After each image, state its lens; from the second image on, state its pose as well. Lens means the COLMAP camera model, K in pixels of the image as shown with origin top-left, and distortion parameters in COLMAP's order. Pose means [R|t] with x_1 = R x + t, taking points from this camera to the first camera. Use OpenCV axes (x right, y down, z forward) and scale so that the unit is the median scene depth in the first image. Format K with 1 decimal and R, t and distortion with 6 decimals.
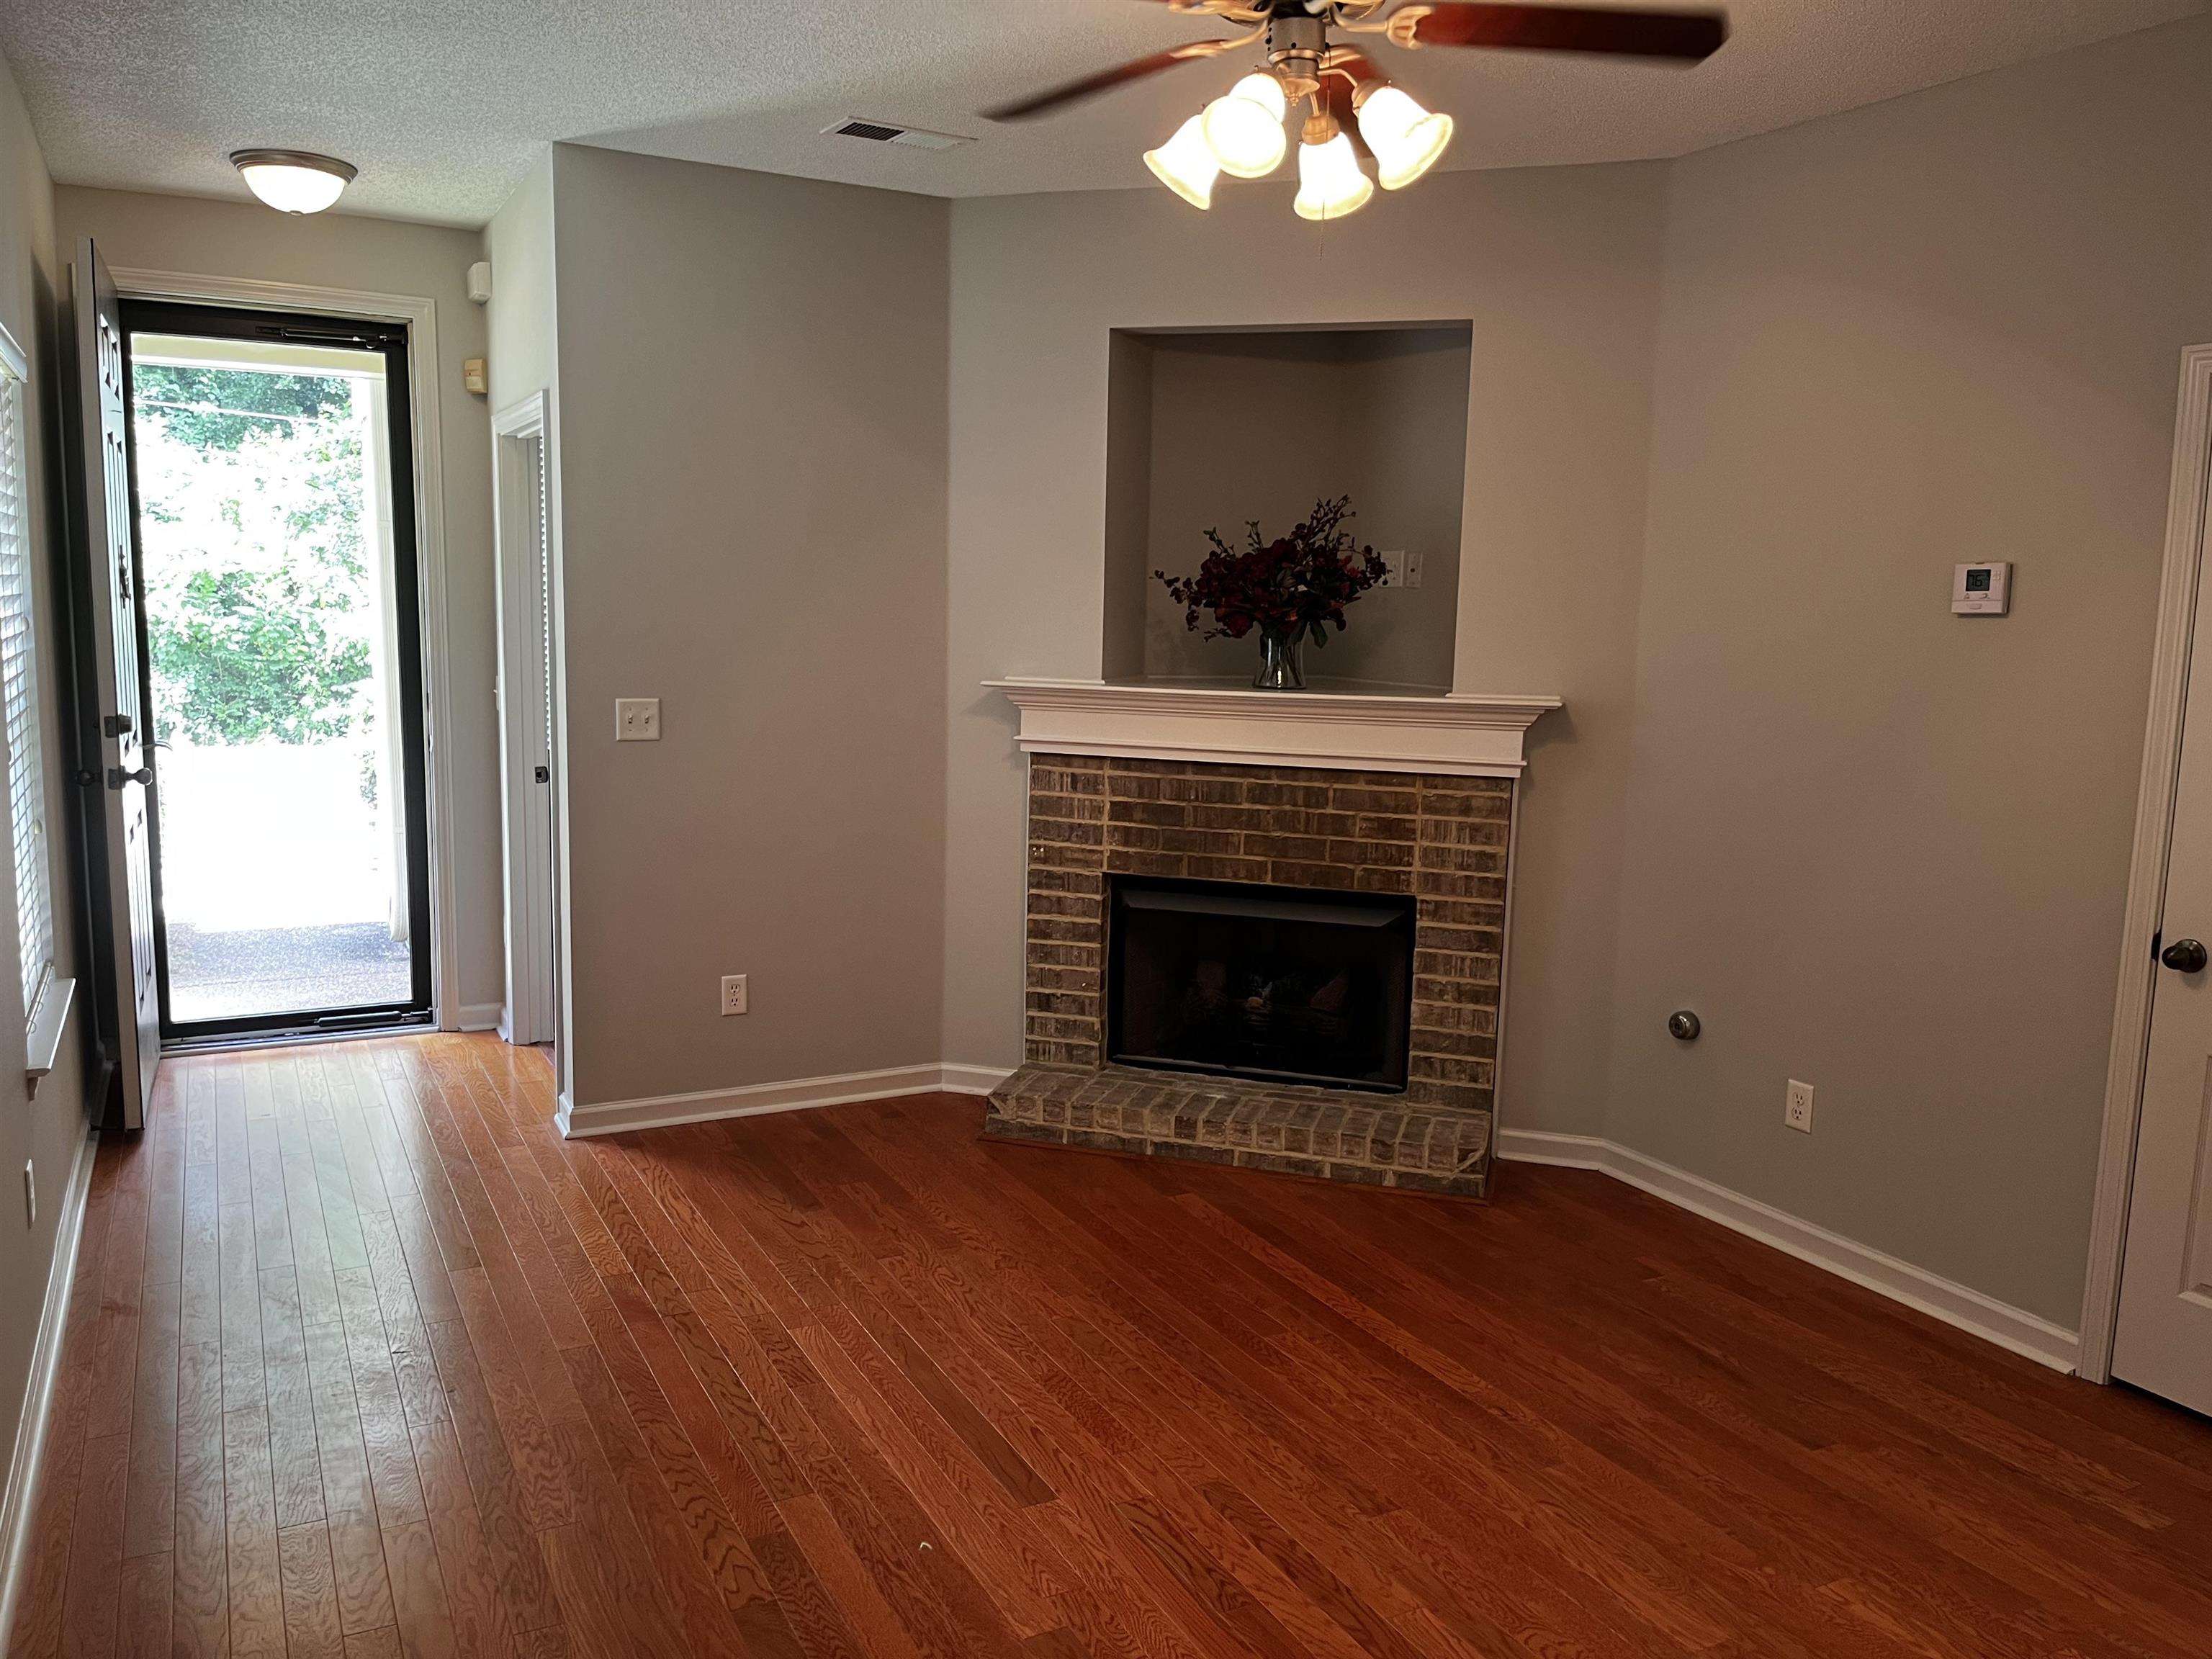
lens RADIAL K [[1678.8, 0, 1106.0], [0, 1678.8, 829.5], [0, 0, 1]] dist [0.089317, -0.151547]
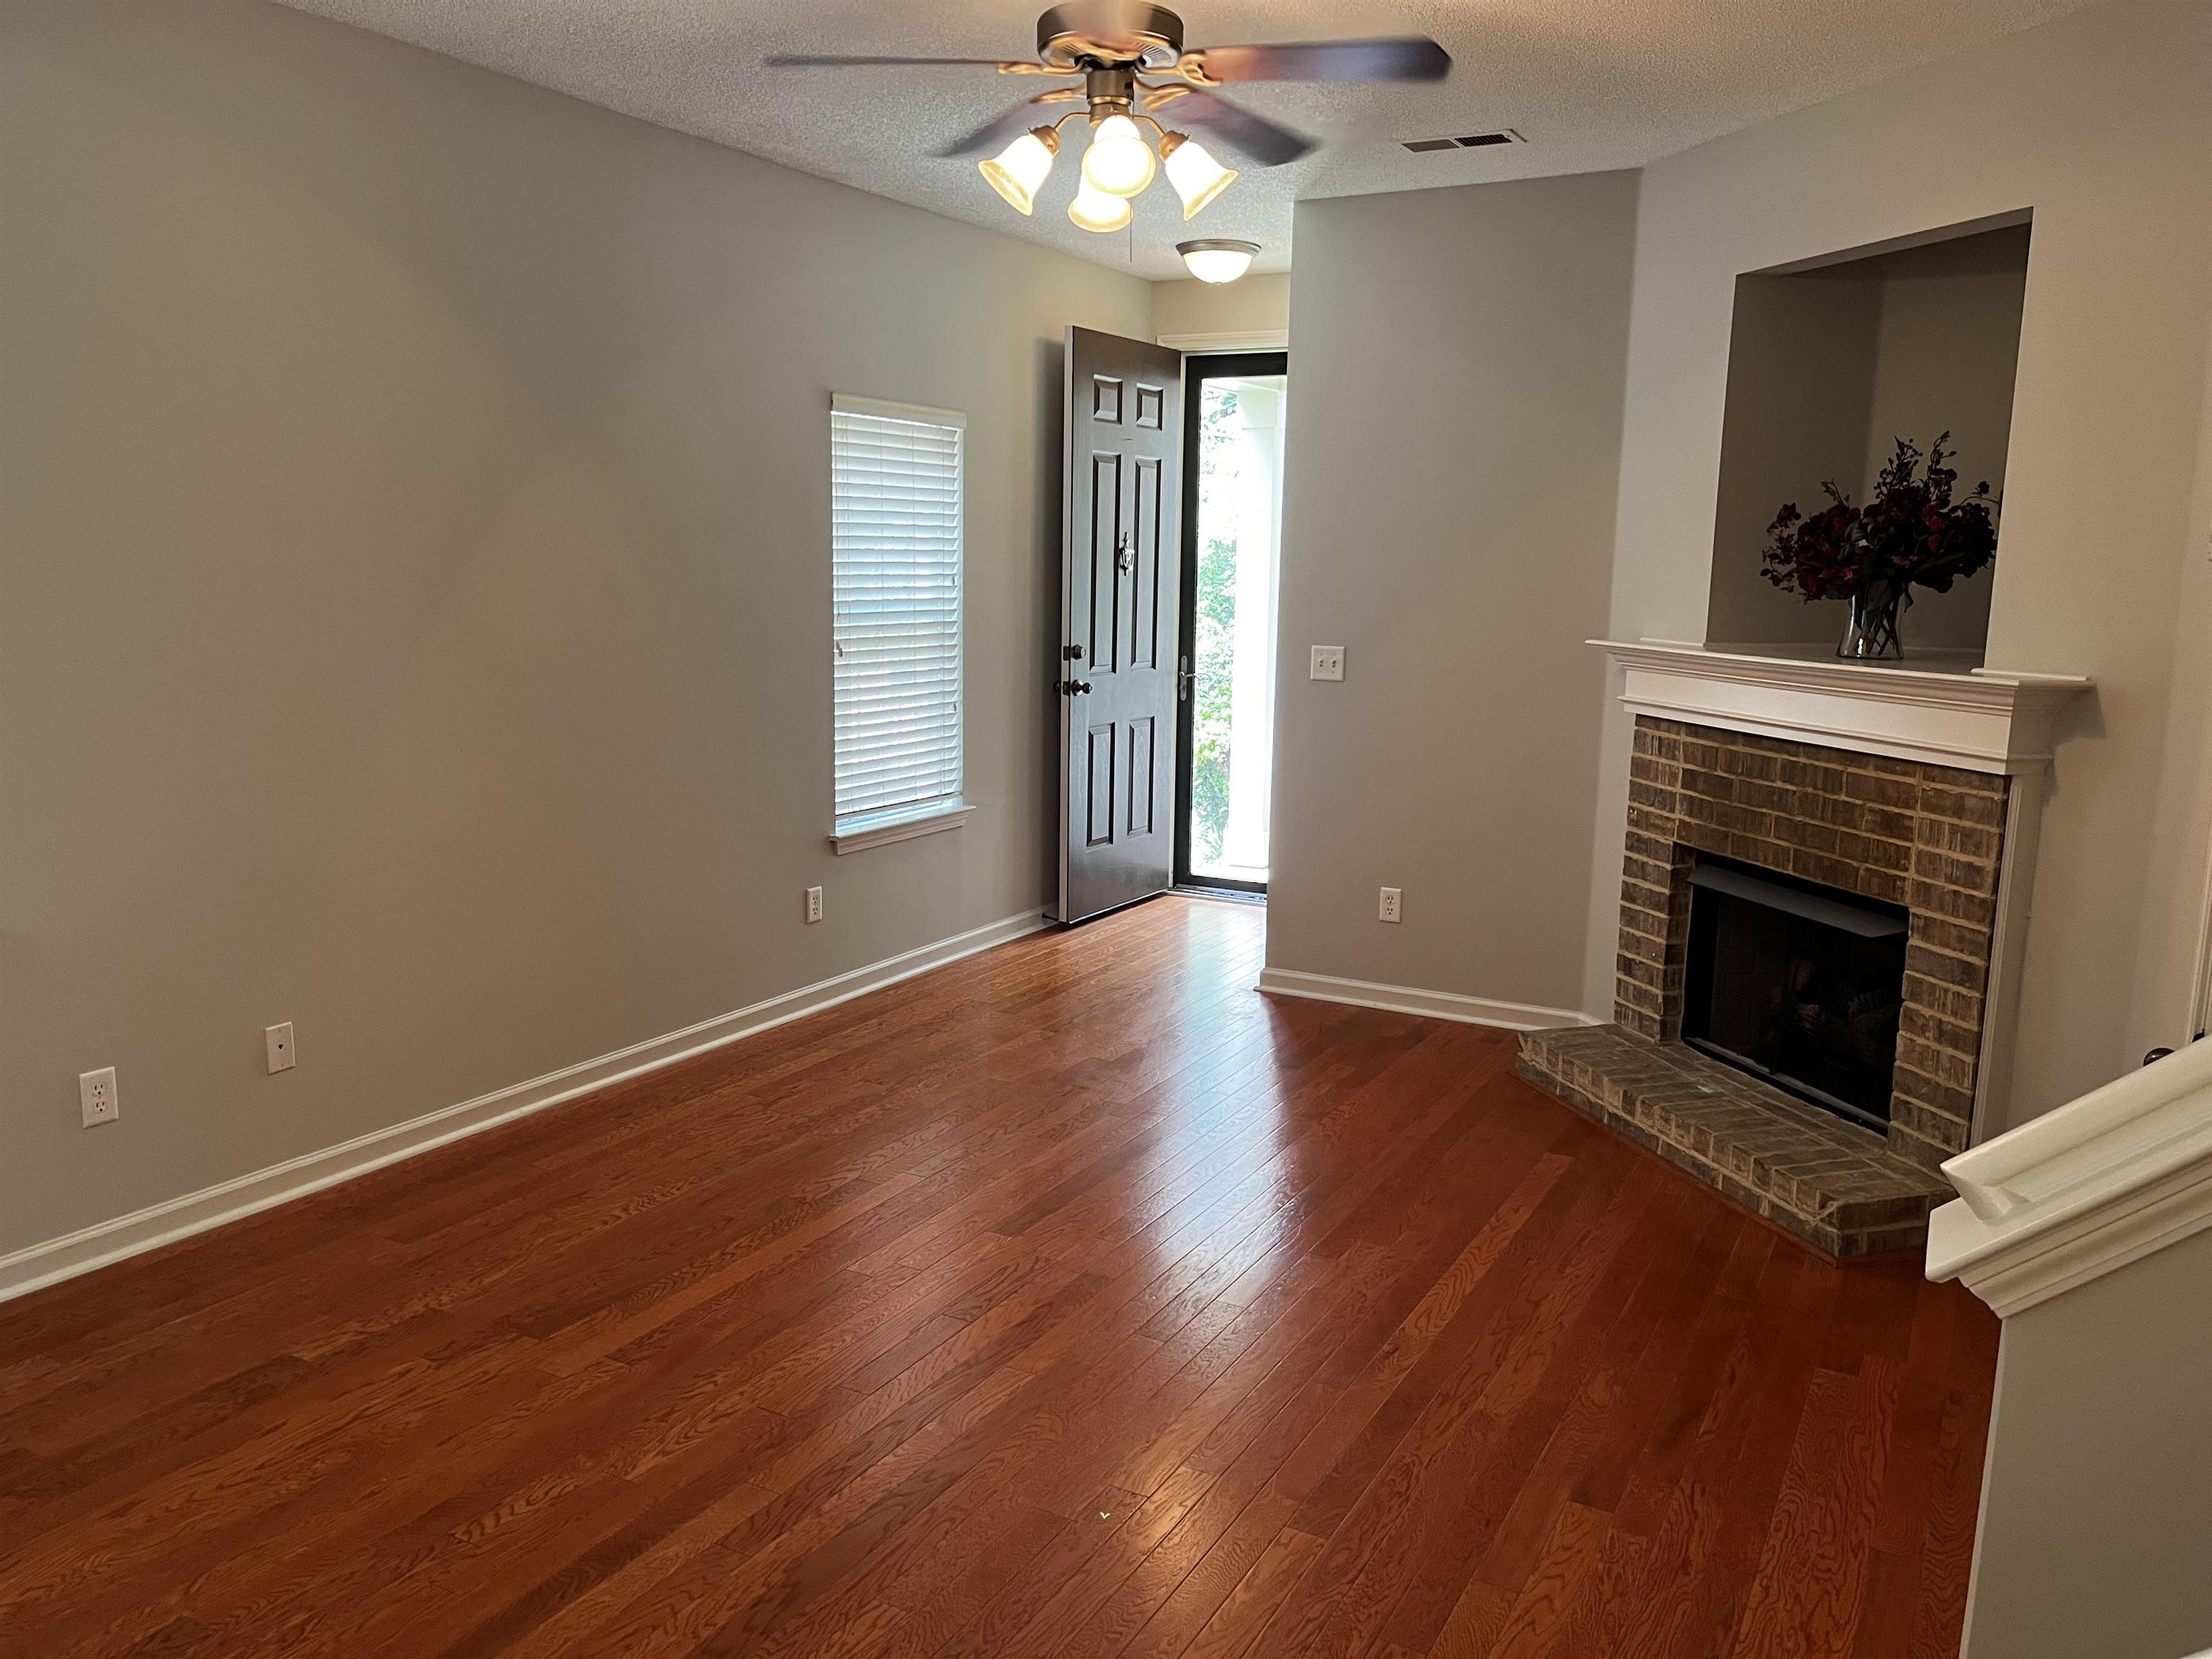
lens RADIAL K [[1678.8, 0, 1106.0], [0, 1678.8, 829.5], [0, 0, 1]] dist [0.089317, -0.151547]
pose [[0.557569, 0.121875, -0.821135, 0.646072], [-0.118036, 0.990753, 0.066901, -0.008475], [0.821696, 0.059621, 0.566799, 0.186436]]
